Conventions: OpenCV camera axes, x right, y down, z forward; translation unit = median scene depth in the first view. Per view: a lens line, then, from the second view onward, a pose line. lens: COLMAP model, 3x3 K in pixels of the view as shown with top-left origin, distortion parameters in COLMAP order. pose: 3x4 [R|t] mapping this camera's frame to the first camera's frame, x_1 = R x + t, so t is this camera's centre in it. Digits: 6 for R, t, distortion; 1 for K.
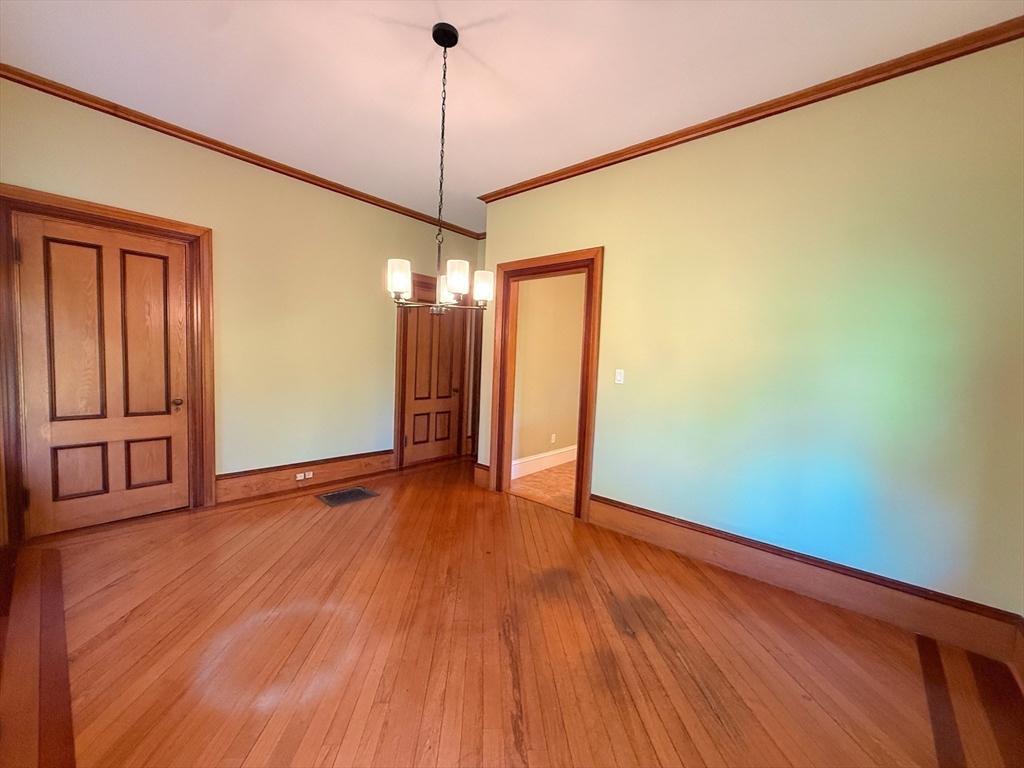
lens RADIAL K [[411.5, 0, 511.0], [0, 411.5, 382.3], [0, 0, 1]] dist [0.006767, -0.000280]
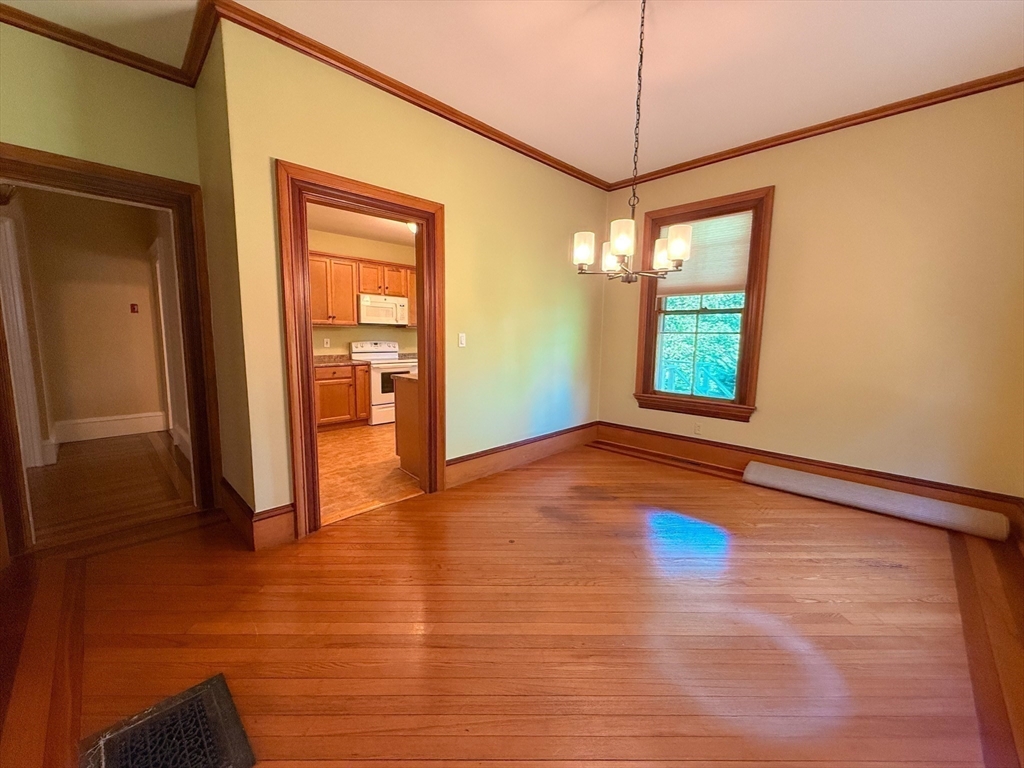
lens RADIAL K [[411.5, 0, 511.0], [0, 411.5, 382.3], [0, 0, 1]] dist [0.006767, -0.000280]
pose [[0.060445, -0.161410, 0.985035, -0.780387], [0.056836, 0.985794, 0.158047, -0.066458], [-0.996552, 0.046432, 0.068761, 0.806123]]
